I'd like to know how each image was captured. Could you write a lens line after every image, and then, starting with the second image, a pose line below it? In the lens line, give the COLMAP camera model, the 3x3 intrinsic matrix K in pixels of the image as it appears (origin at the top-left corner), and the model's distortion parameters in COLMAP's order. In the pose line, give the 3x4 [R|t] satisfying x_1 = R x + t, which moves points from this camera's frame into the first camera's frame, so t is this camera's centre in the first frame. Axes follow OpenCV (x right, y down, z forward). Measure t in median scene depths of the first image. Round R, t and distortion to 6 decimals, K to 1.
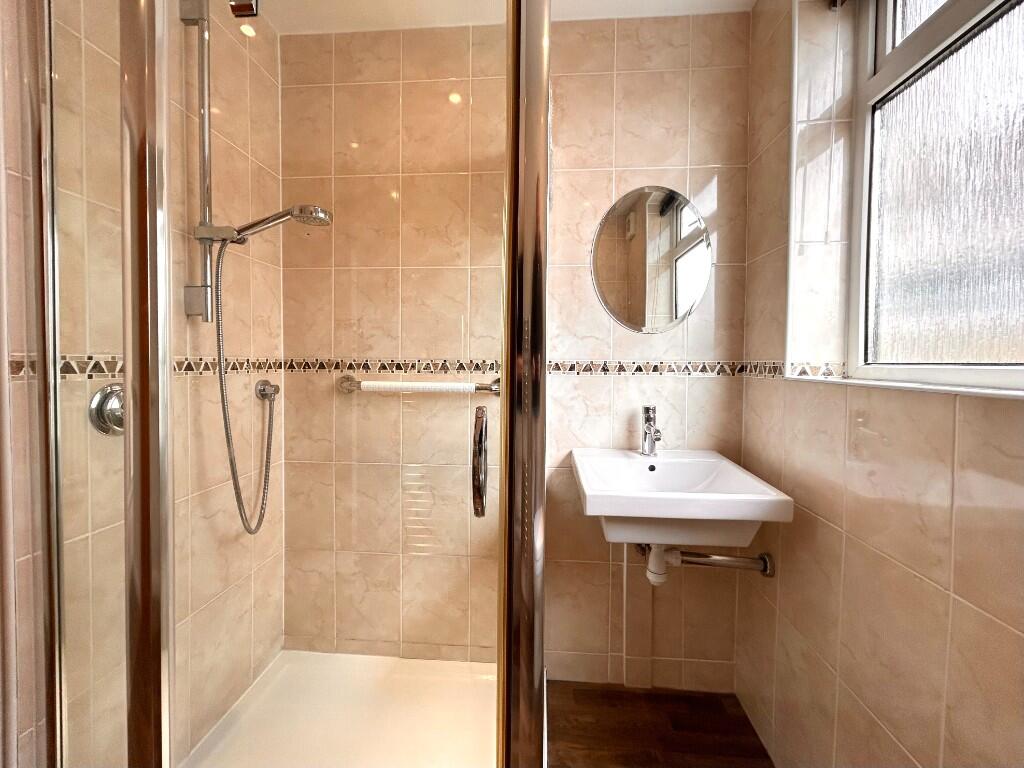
lens RADIAL K [[390.6, 0, 514.1], [0, 390.6, 401.0], [0, 0, 1]] dist [0.000852, 0.000065]
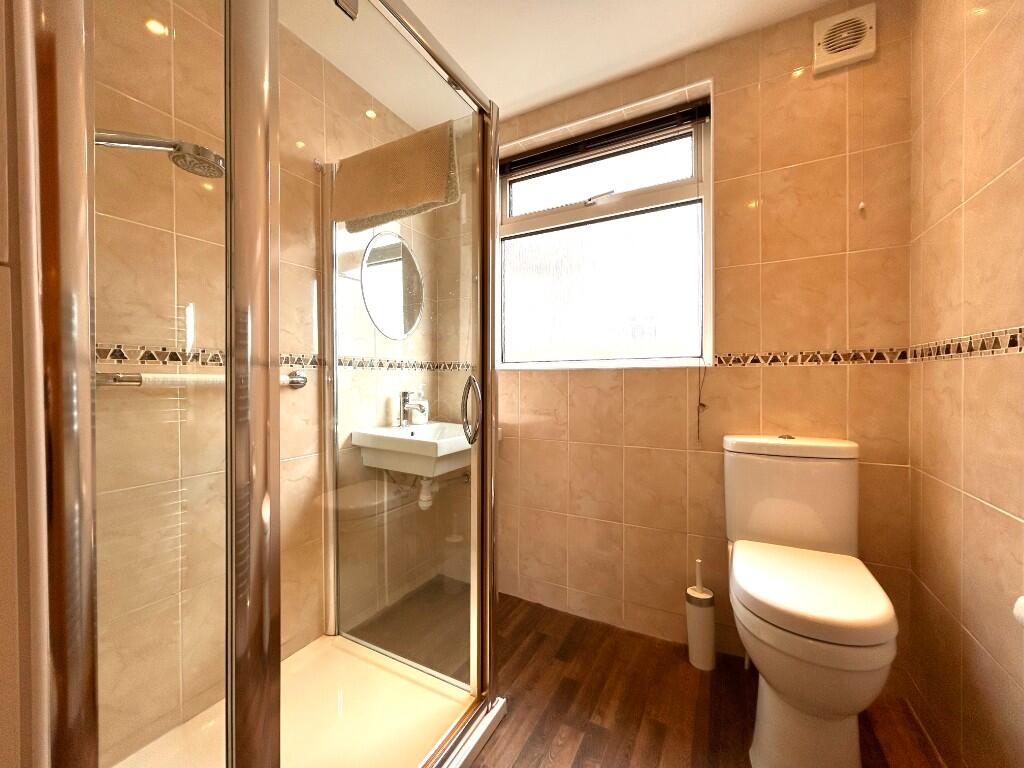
lens RADIAL K [[415.6, 0, 509.6], [0, 415.6, 384.7], [0, 0, 1]] dist [0.000435, 0.000197]
pose [[0.410659, -0.024324, 0.911464, -0.819542], [0.042708, 0.999060, 0.007420, -0.008359], [-0.910788, 0.035880, 0.411312, 0.030976]]
